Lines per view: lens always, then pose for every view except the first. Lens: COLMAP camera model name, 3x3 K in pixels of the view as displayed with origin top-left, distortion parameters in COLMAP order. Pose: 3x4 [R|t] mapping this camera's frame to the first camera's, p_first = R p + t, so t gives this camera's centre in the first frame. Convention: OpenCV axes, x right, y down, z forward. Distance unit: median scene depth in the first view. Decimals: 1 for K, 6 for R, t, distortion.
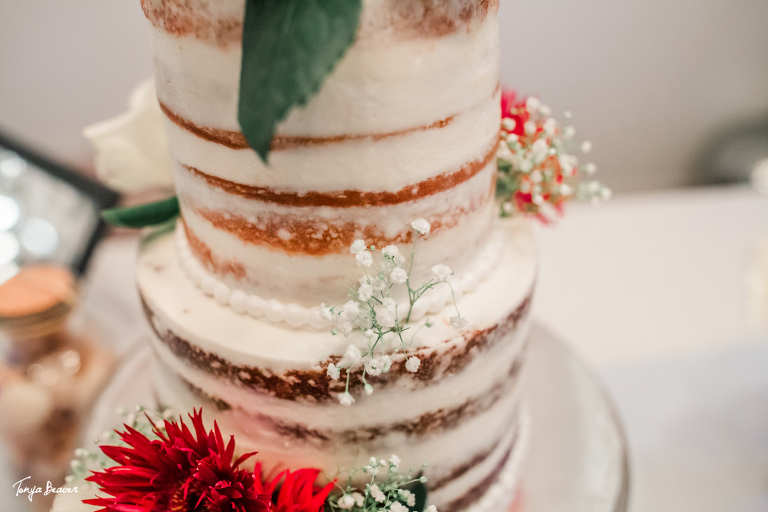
lens RADIAL K [[755.4, 0, 384.0], [0, 755.4, 256.0], [0, 0, 1]] dist [-0.019435, 0.002653]
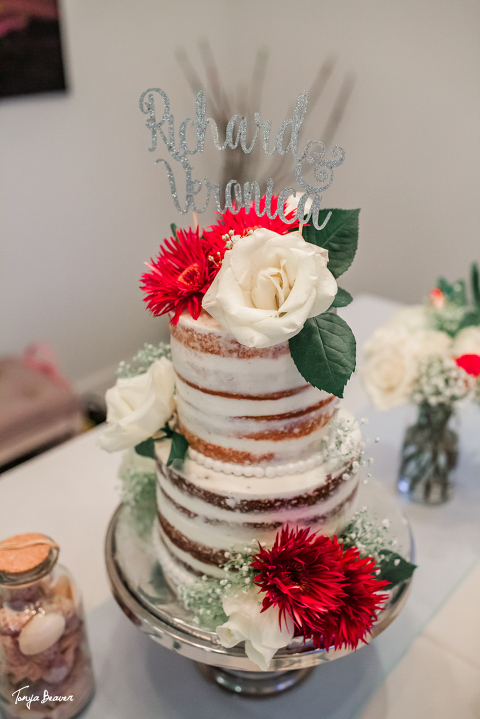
lens RADIAL K [[707.2, 0, 240.0], [0, 707.2, 359.5], [0, 0, 1]] dist [-0.019435, 0.002653]
pose [[0.797868, -0.285581, 0.530896, -1.224227], [0.336146, 0.941809, 0.001436, -0.265290], [-0.500412, 0.177313, 0.847436, -0.652068]]
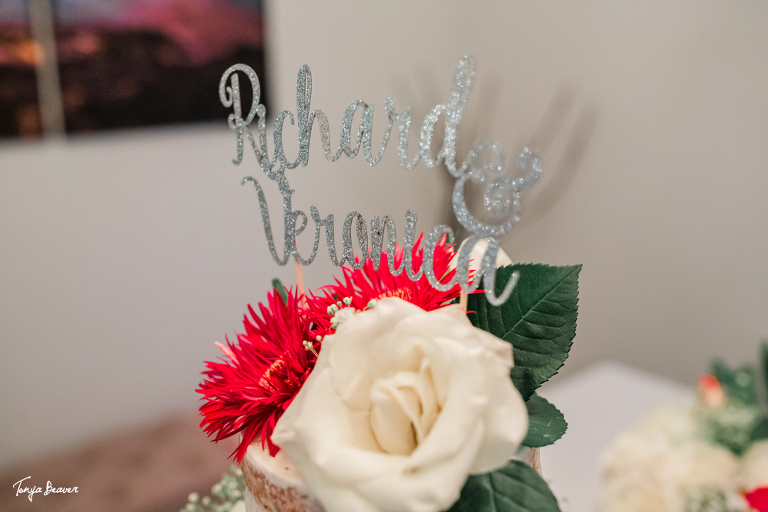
lens RADIAL K [[755.4, 0, 384.0], [0, 755.4, 256.0], [0, 0, 1]] dist [-0.019435, 0.002653]
pose [[0.867510, -0.150594, 0.474076, -0.632273], [0.284922, 0.931667, -0.225425, -0.378174], [-0.407734, 0.330633, 0.851138, -0.125888]]
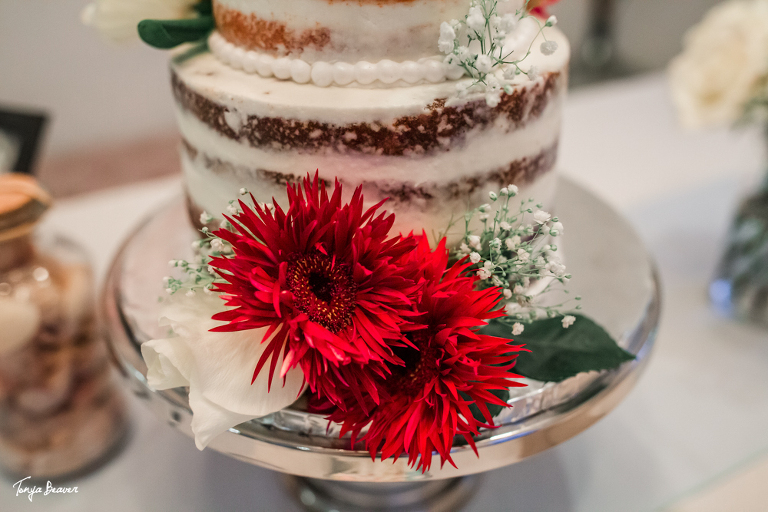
lens RADIAL K [[755.4, 0, 384.0], [0, 755.4, 256.0], [0, 0, 1]] dist [-0.019435, 0.002653]
pose [[0.957988, -0.166056, 0.233848, -0.397193], [0.170016, 0.985436, 0.003268, 0.315317], [-0.230985, 0.036627, 0.972268, 0.033913]]
